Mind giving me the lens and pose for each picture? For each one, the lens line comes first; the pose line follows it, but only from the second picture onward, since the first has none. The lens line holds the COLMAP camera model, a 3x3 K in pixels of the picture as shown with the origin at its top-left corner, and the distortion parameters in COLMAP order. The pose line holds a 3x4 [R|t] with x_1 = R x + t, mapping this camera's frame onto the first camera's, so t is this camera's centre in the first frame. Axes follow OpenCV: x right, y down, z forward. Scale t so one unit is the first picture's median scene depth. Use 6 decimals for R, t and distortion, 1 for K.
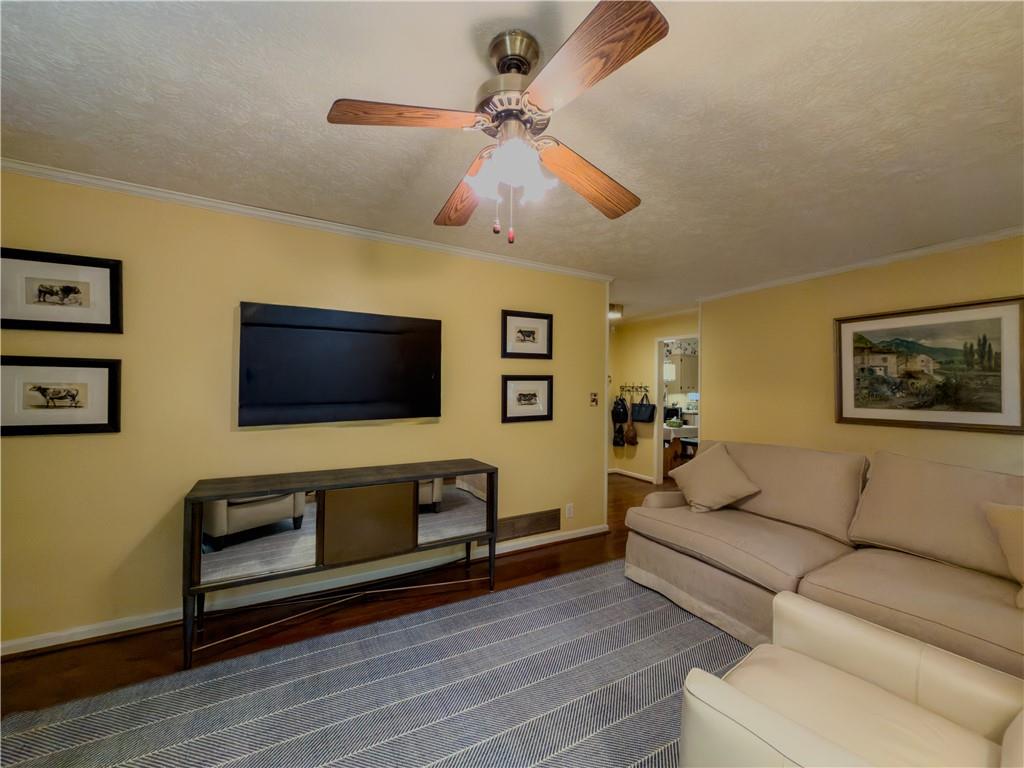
lens RADIAL K [[412.0, 0, 511.3], [0, 412.0, 383.4], [0, 0, 1]] dist [0.002792, -0.000732]
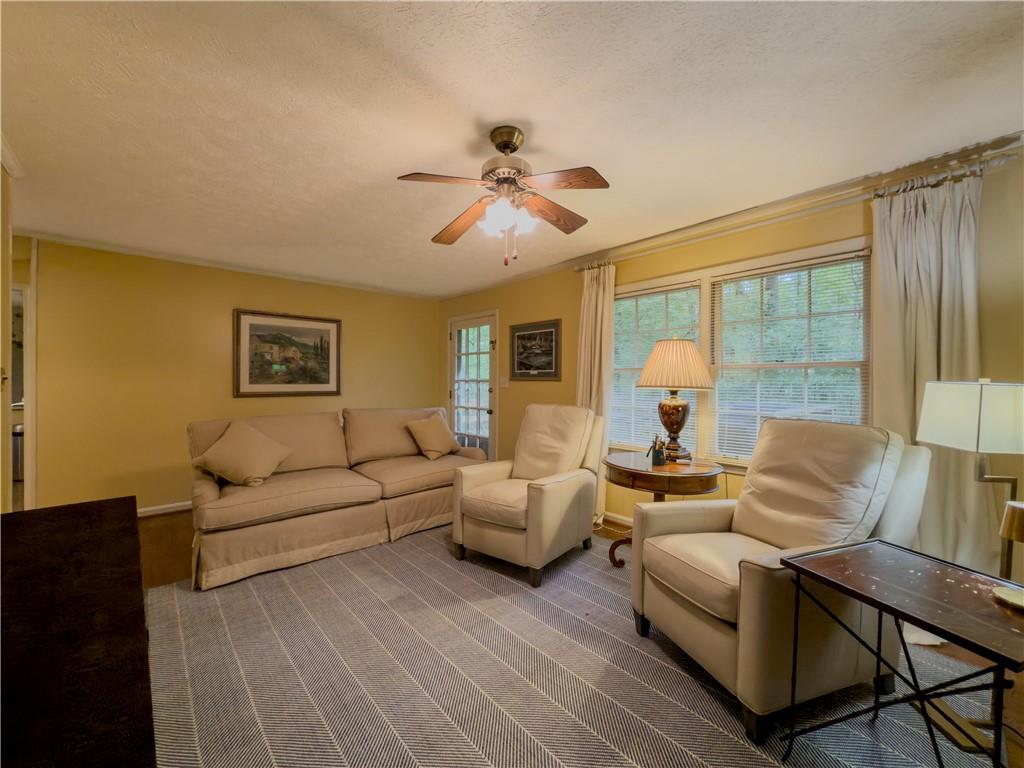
lens RADIAL K [[412.0, 0, 516.1], [0, 412.0, 382.2], [0, 0, 1]] dist [0.002792, -0.000732]
pose [[-0.221415, -0.012350, 0.975101, -0.606001], [-0.022602, 0.999716, 0.007530, 0.027541], [-0.974918, -0.020372, -0.221631, 0.527903]]
